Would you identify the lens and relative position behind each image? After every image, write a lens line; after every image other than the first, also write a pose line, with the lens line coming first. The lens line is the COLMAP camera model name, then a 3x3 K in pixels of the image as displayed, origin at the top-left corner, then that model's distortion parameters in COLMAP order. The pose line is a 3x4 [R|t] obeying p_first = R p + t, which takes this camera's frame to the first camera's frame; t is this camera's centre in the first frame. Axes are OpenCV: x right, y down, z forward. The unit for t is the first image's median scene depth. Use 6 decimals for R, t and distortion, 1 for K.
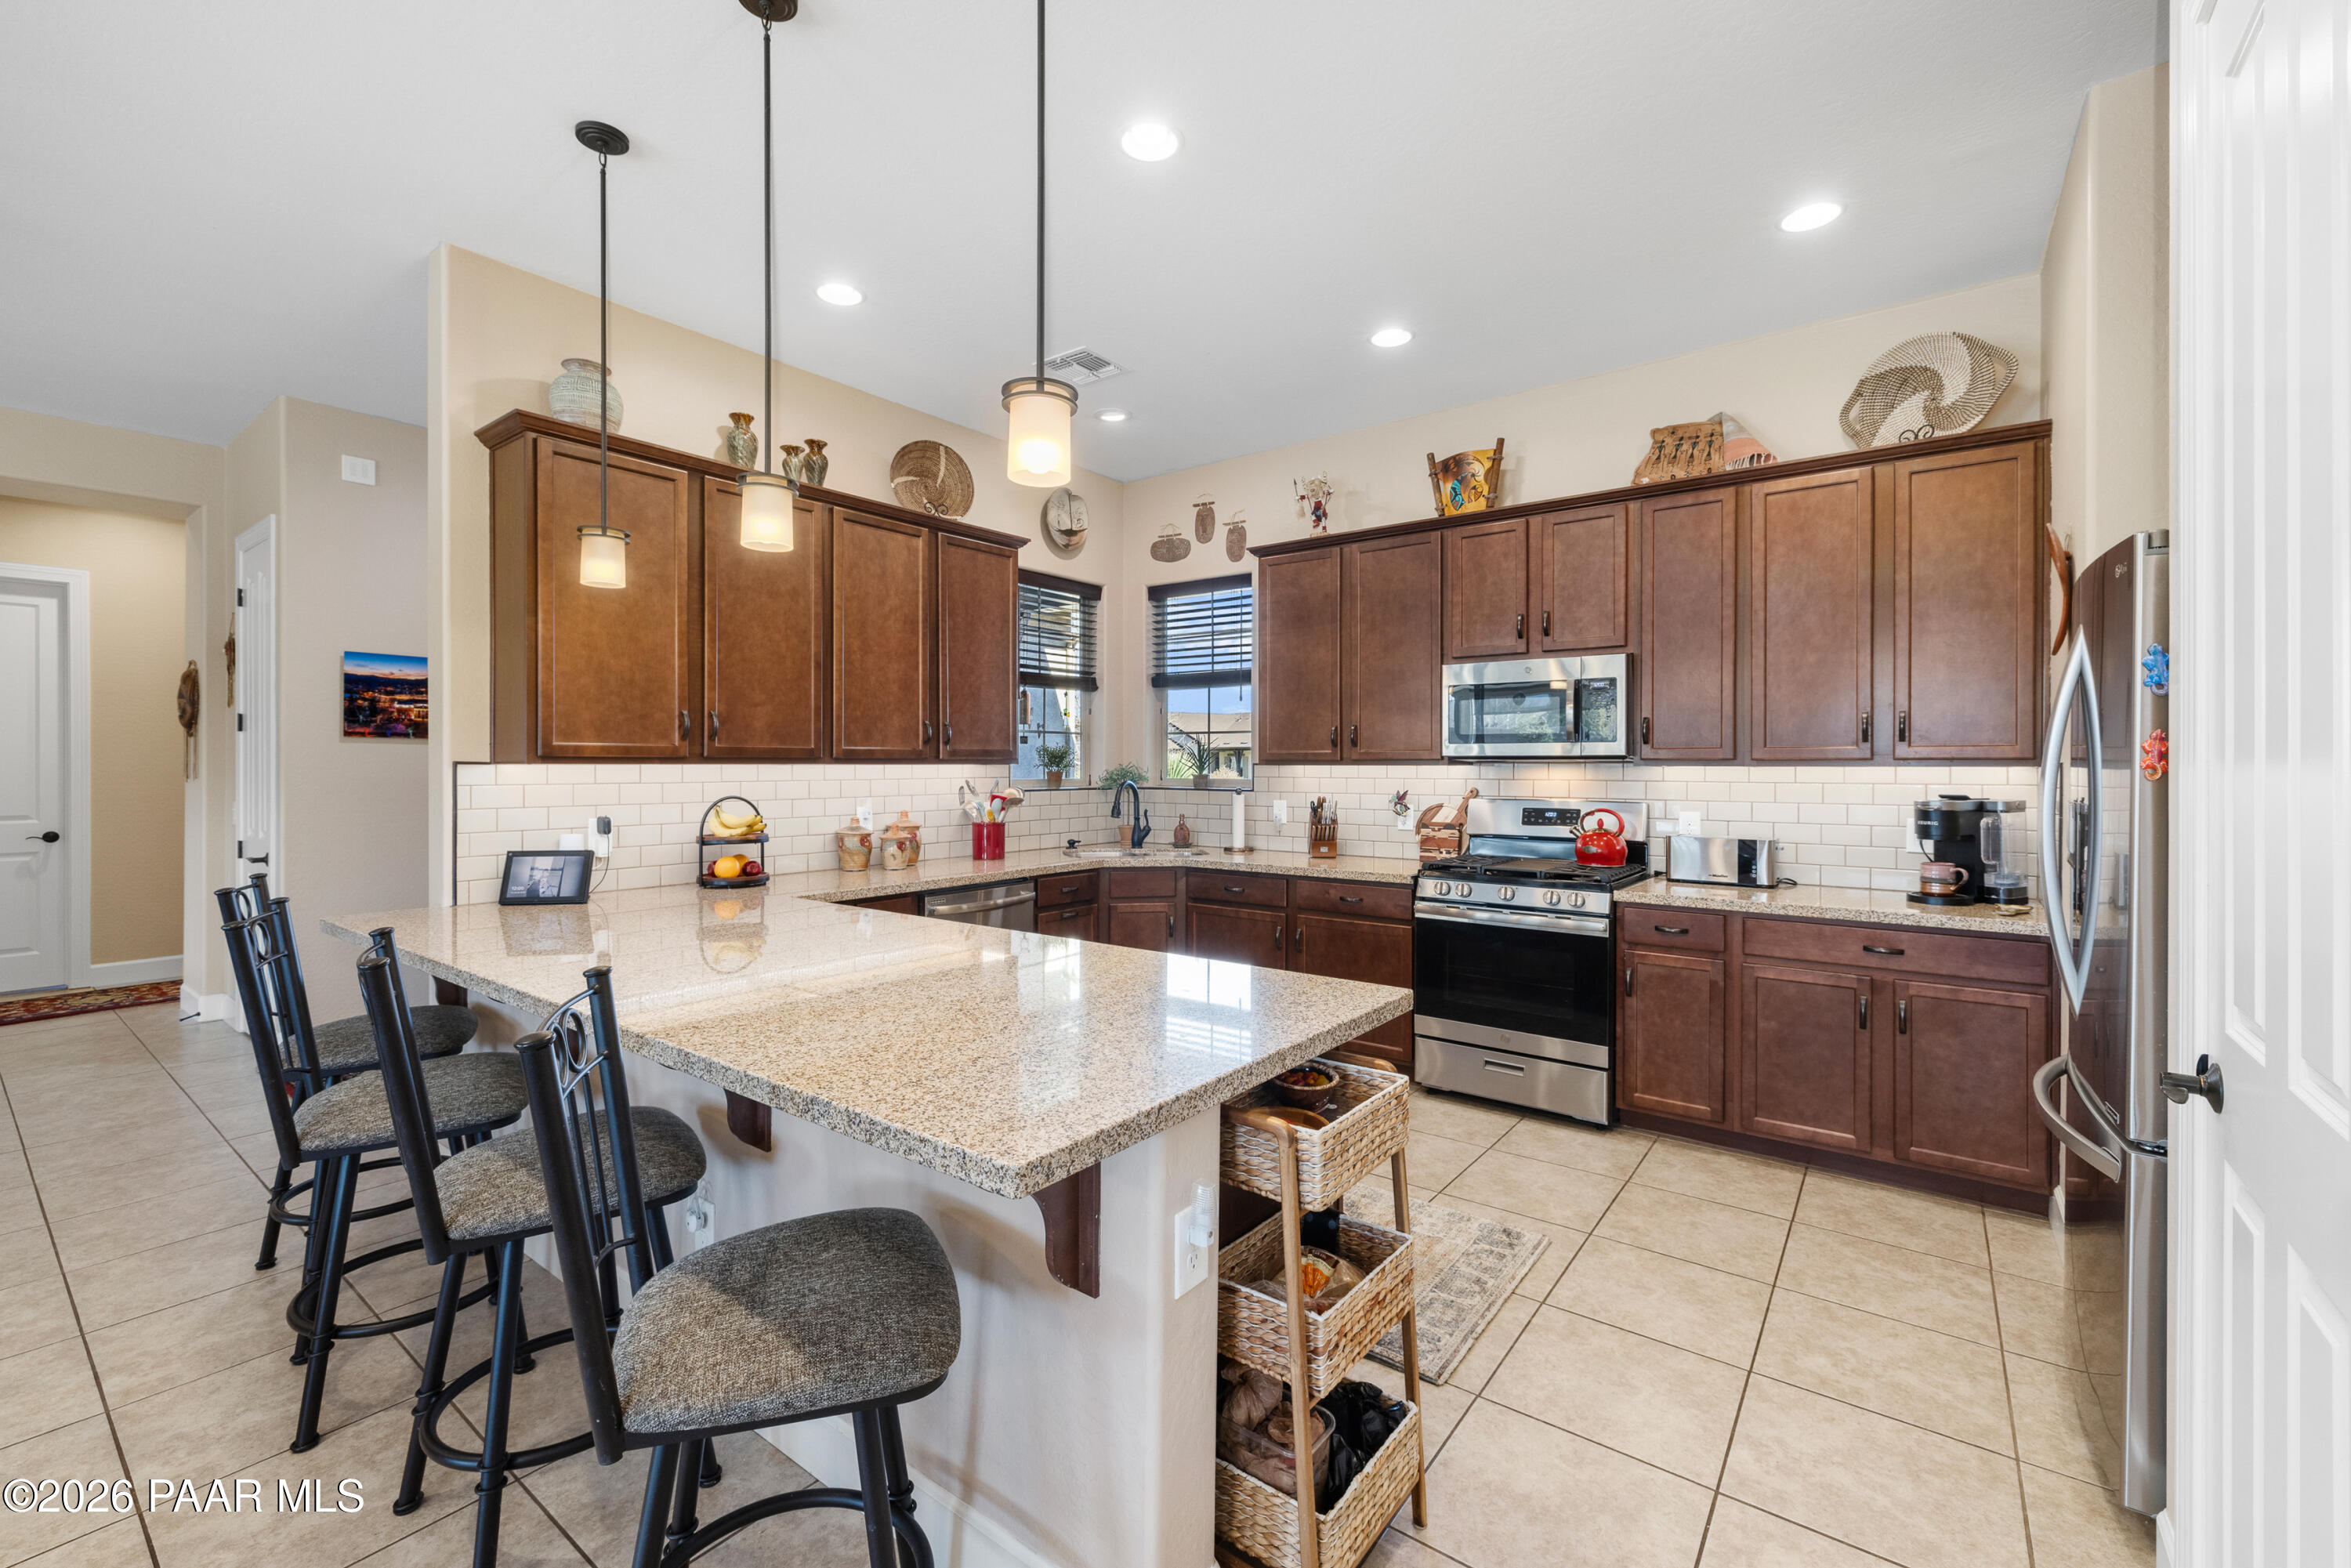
lens RADIAL K [[978.3, 0, 1175.1], [0, 978.3, 769.3], [0, 0, 1]] dist [0.000419, -0.000542]
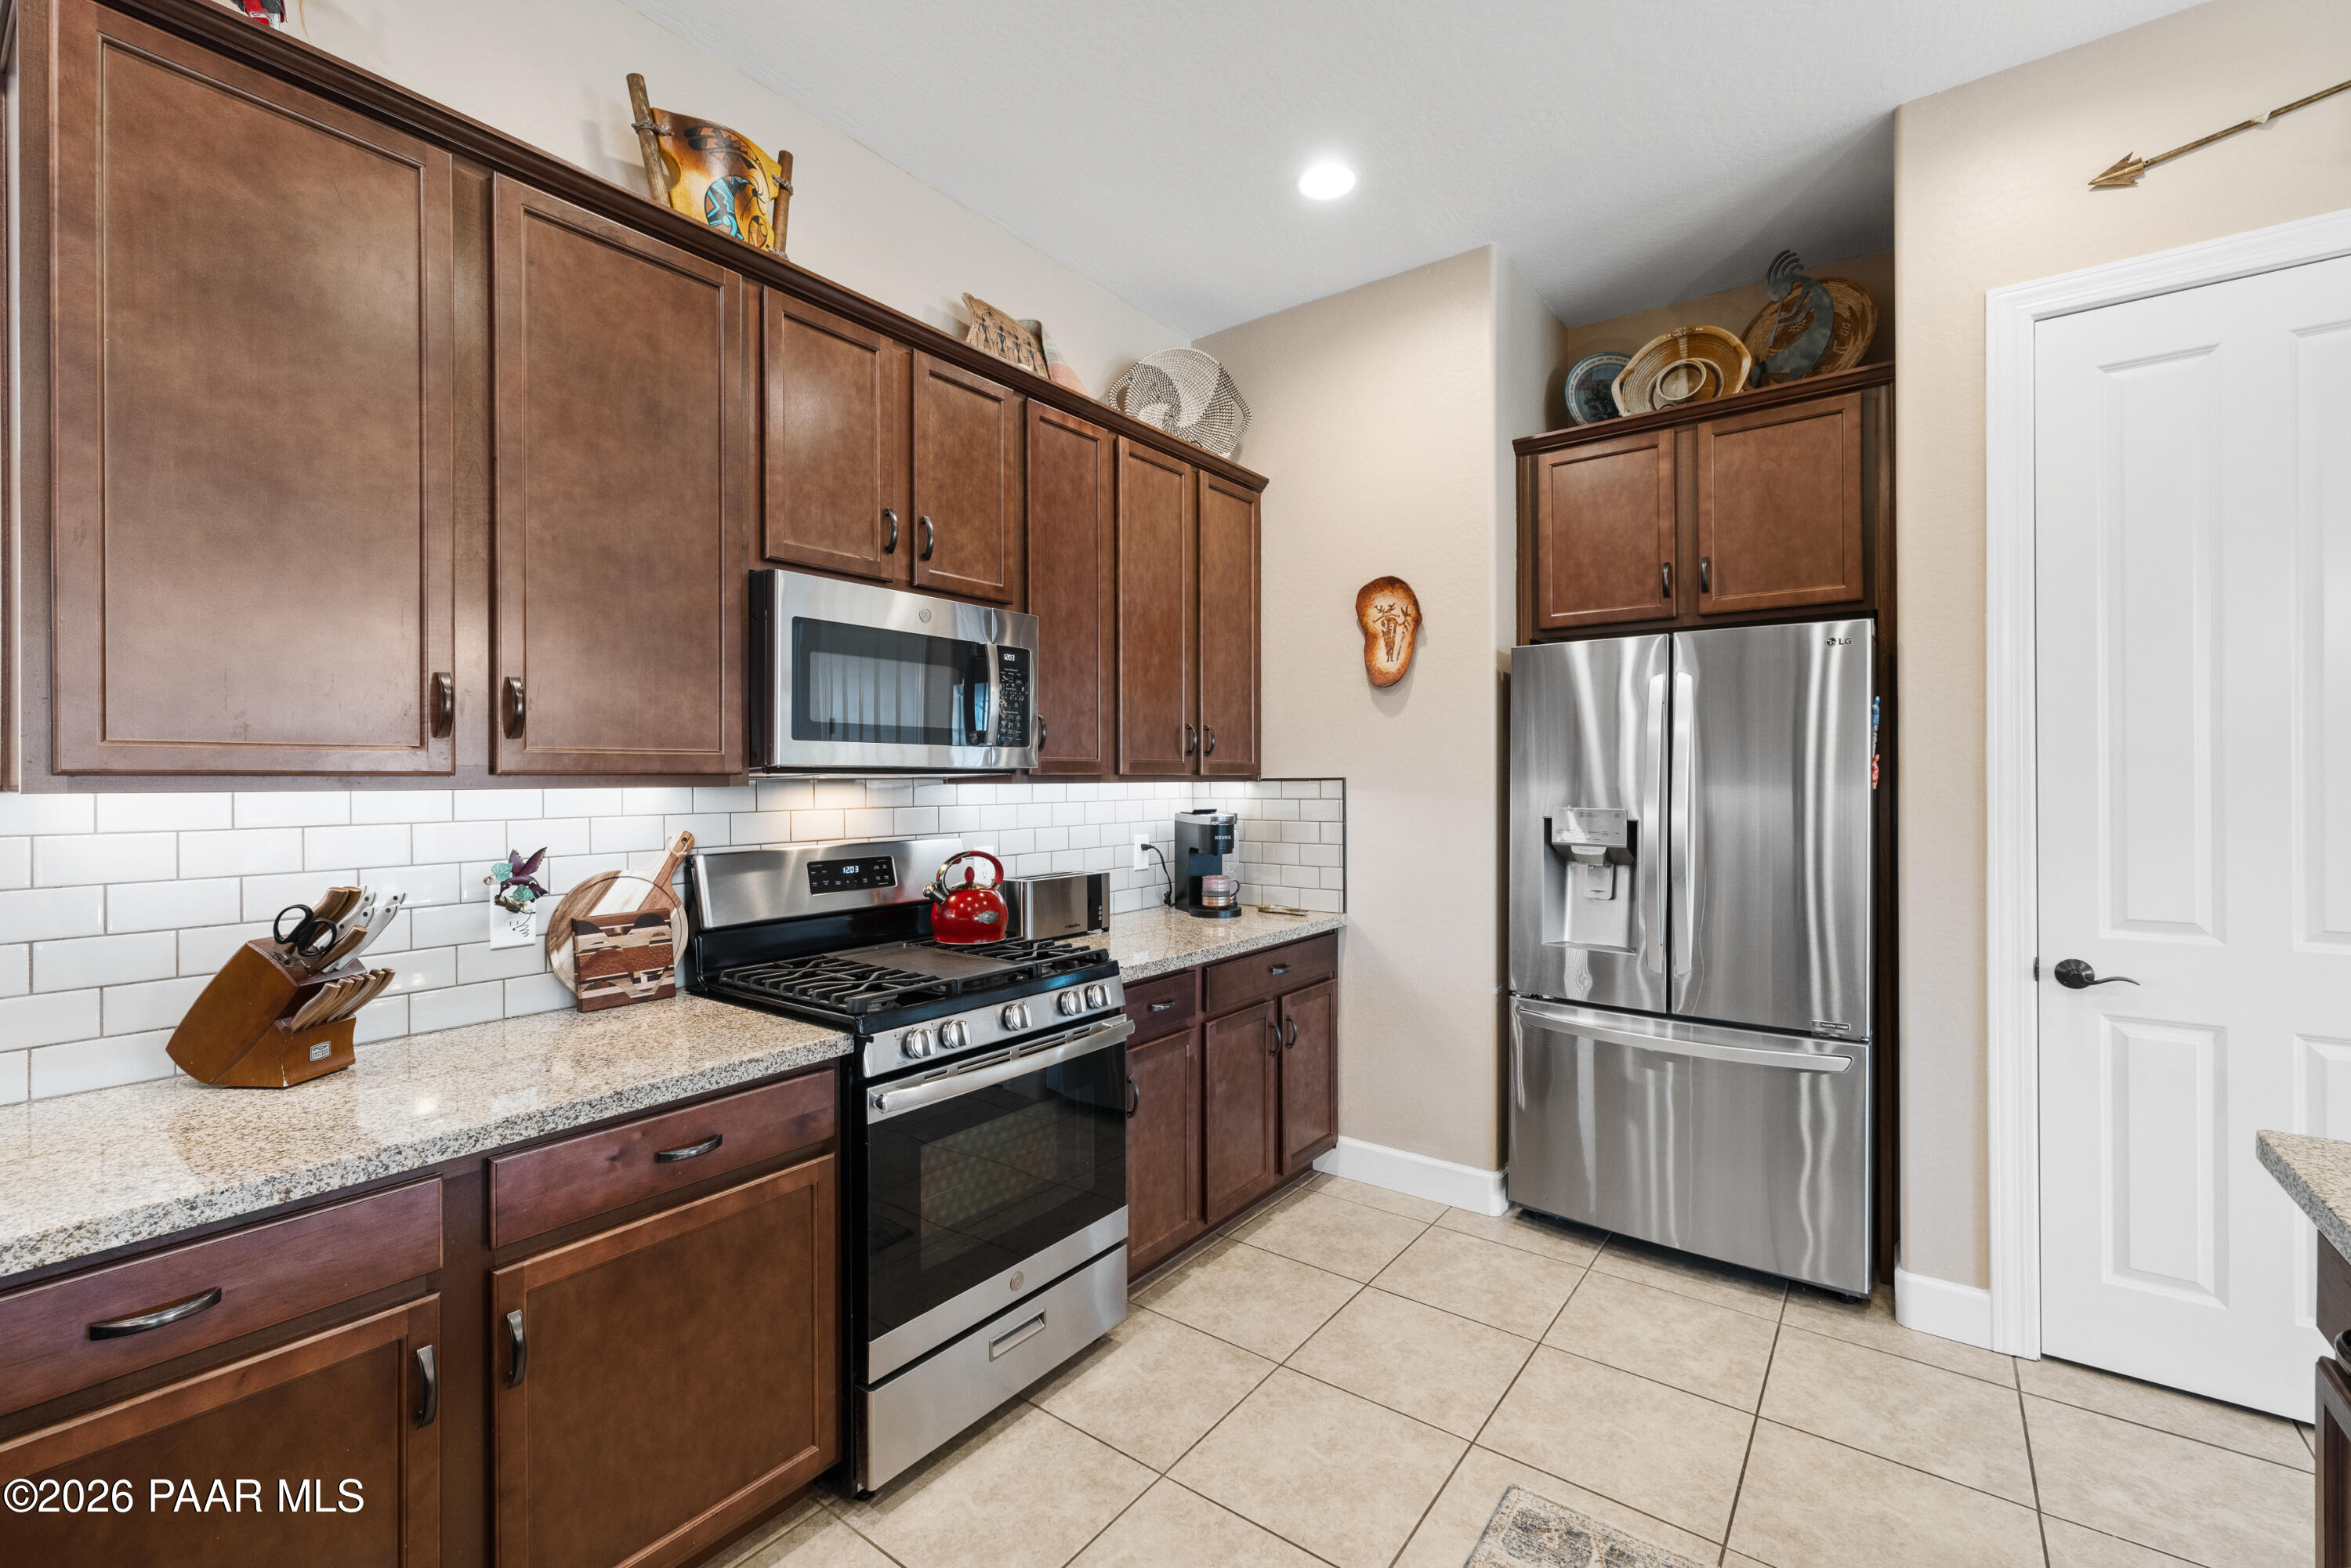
lens RADIAL K [[978.3, 0, 1165.5], [0, 978.3, 780.0], [0, 0, 1]] dist [0.000419, -0.000542]
pose [[0.002902, -0.005755, 0.999979, -0.197461], [0.008101, 0.999951, 0.005732, -0.008831], [-0.999963, 0.008084, 0.002949, 0.847217]]
